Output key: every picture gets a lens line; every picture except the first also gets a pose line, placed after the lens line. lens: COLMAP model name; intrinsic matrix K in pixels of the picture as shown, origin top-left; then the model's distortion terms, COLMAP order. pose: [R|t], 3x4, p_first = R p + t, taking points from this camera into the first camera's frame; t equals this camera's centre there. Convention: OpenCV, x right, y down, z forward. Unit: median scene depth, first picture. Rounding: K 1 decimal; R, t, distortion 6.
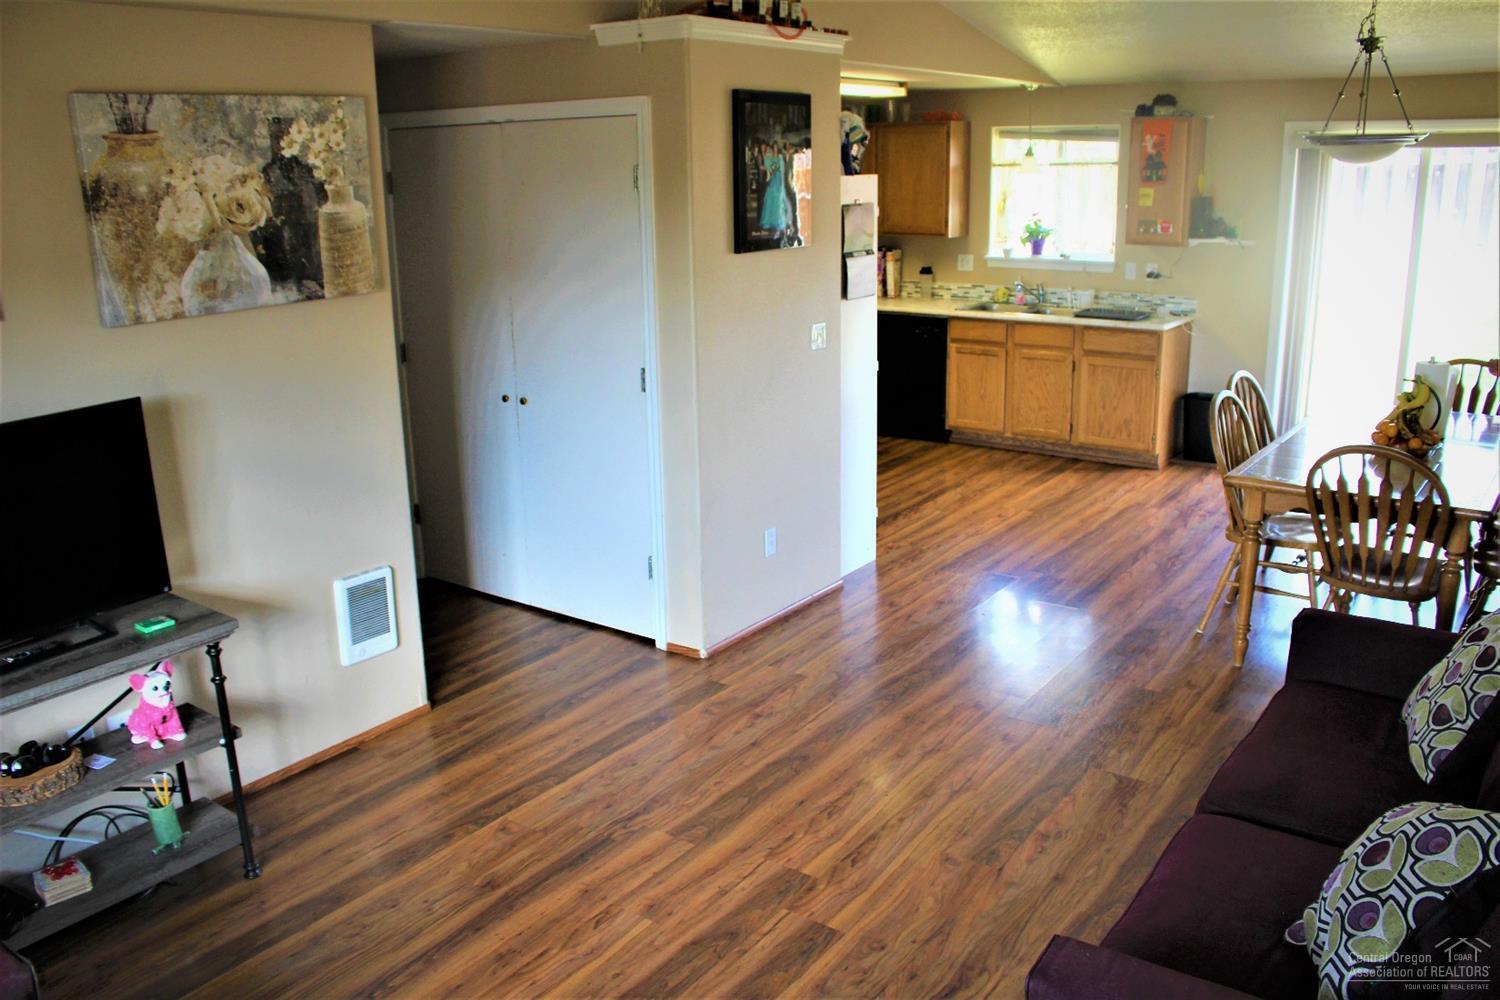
lens RADIAL K [[1232.3, 0, 750.0], [0, 1232.3, 500.0], [0, 0, 1]] dist [-0.159698, 0.130928]
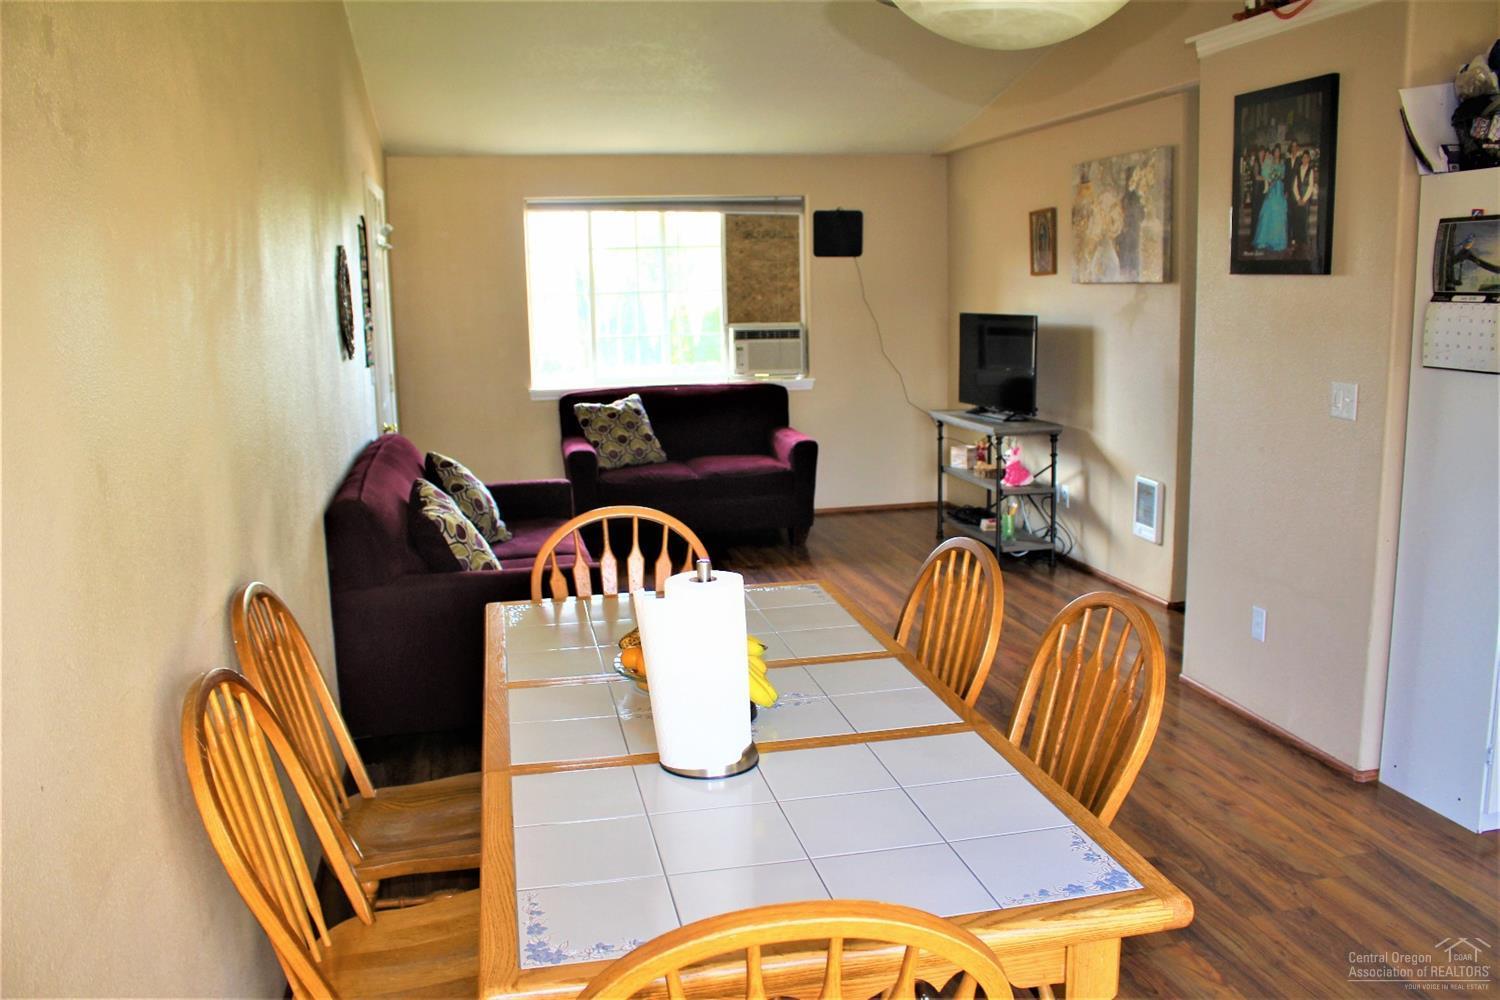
lens RADIAL K [[1232.3, 0, 750.0], [0, 1232.3, 500.0], [0, 0, 1]] dist [-0.159698, 0.130928]
pose [[-0.665794, 0.163163, -0.728077, 0.574697], [-0.167058, 0.918426, 0.358588, -0.192790], [0.727193, 0.360377, -0.584225, 0.828954]]
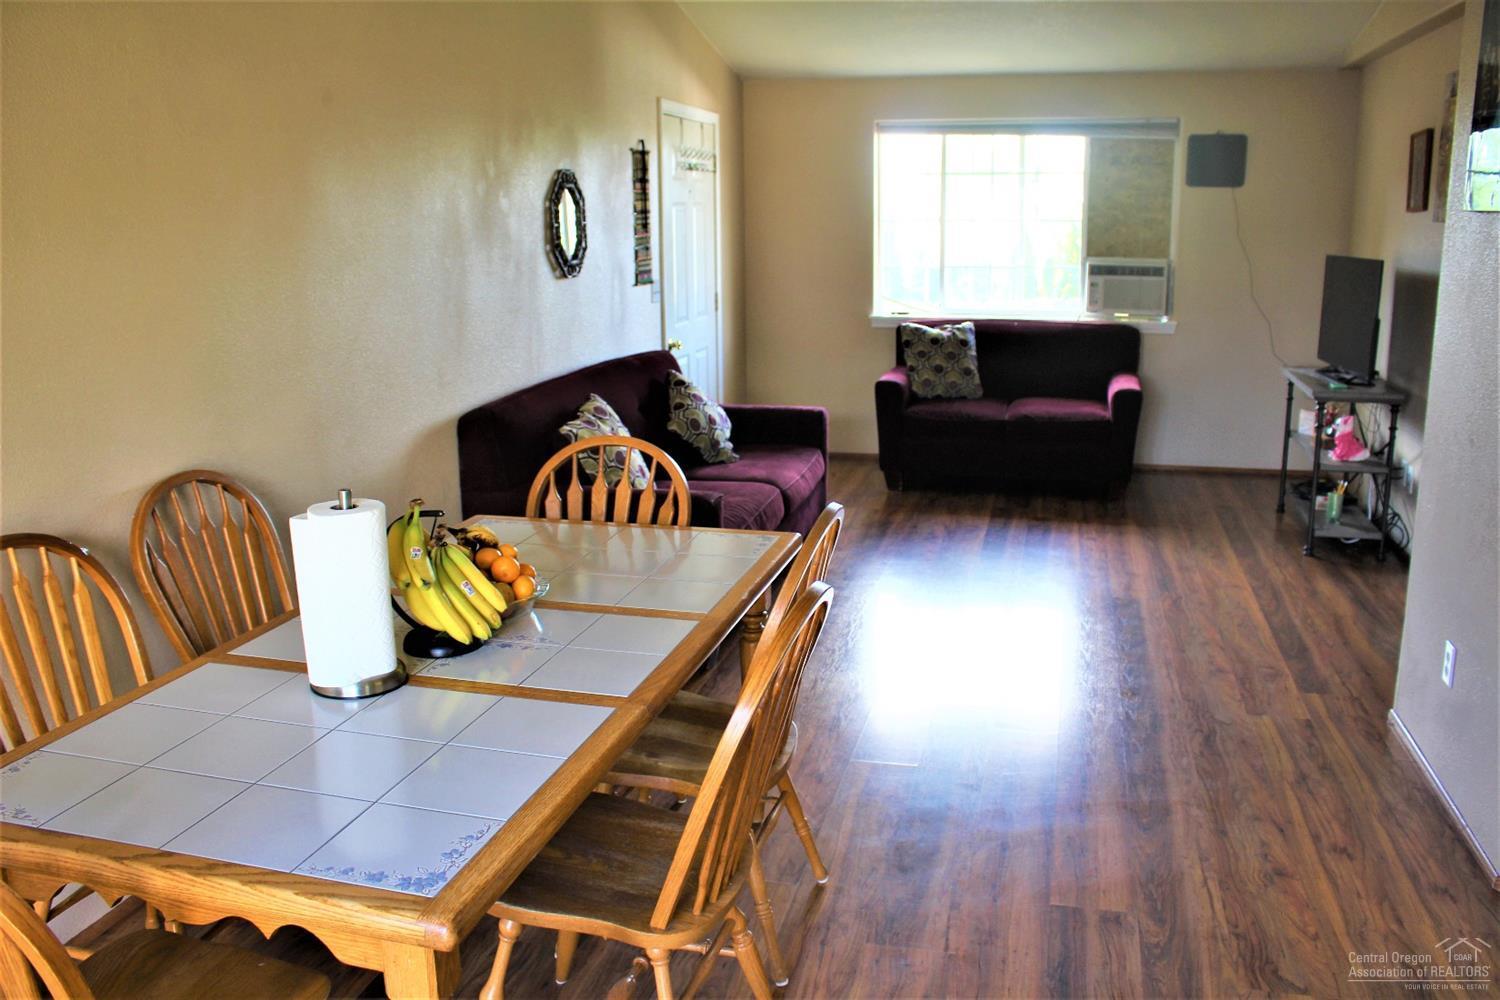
lens RADIAL K [[1232.3, 0, 750.0], [0, 1232.3, 500.0], [0, 0, 1]] dist [-0.159698, 0.130928]
pose [[-0.930224, 0.111573, -0.349620, 0.399530], [-0.070739, 0.880287, 0.469138, -0.215337], [0.360109, 0.461135, -0.810972, 0.924977]]
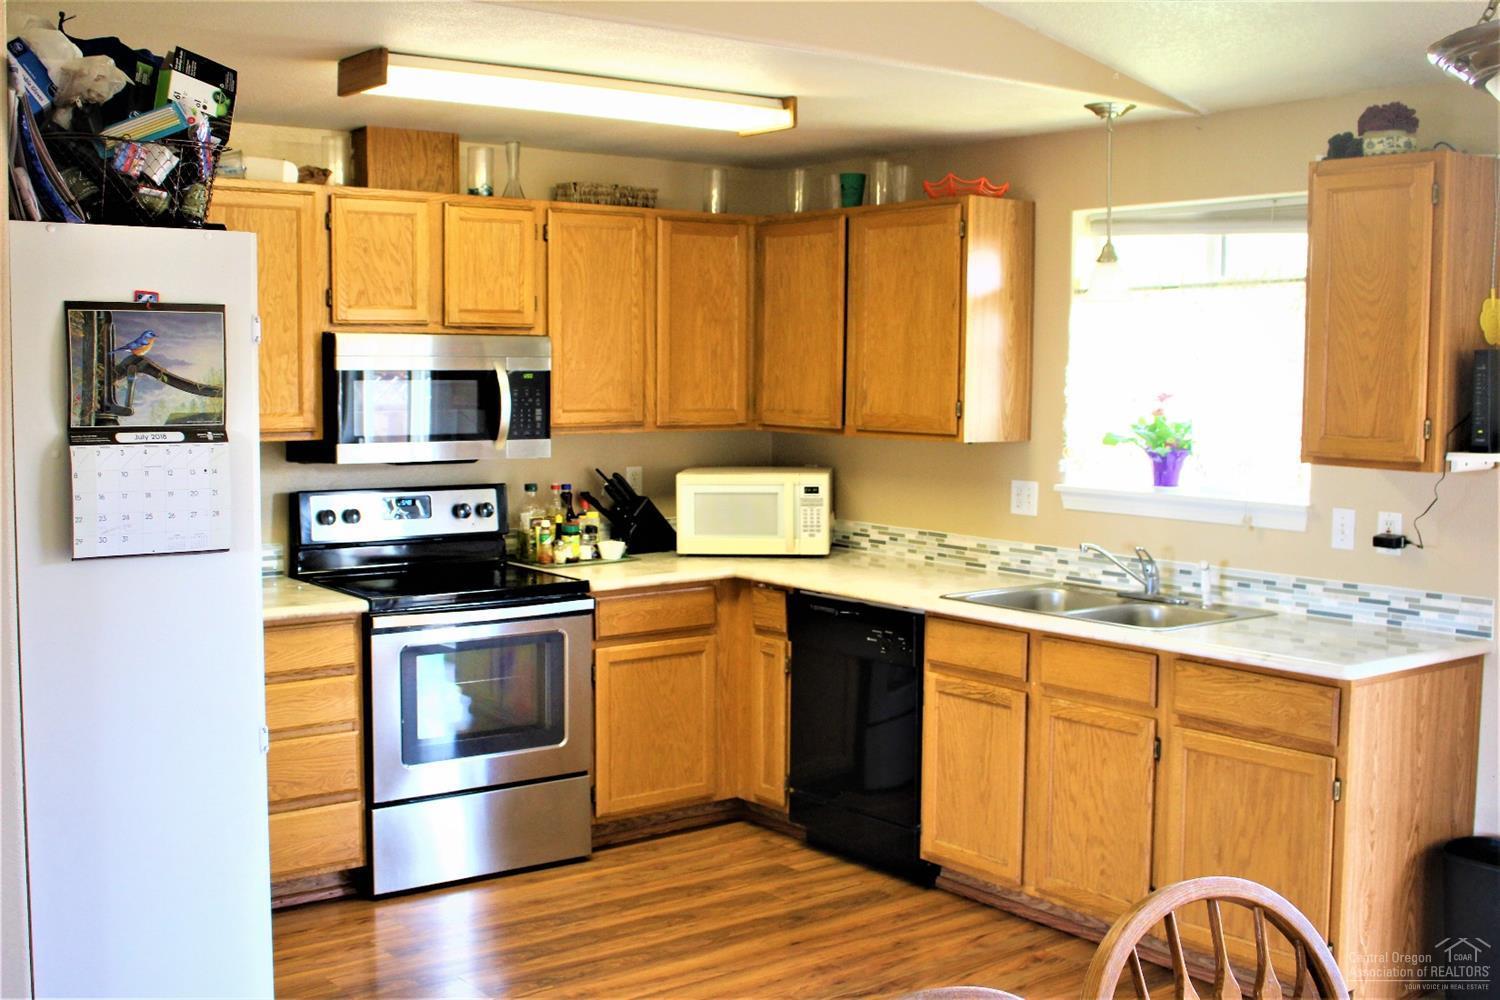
lens RADIAL K [[1678.0, 0, 750.0], [0, 1678.0, 500.0], [0, 0, 1]] dist [-0.096526, 0.002545]
pose [[0.958631, 0.049515, -0.280311, 0.299489], [-0.101143, 0.979745, -0.172830, -0.084341], [0.266075, 0.194031, 0.944222, 0.427138]]
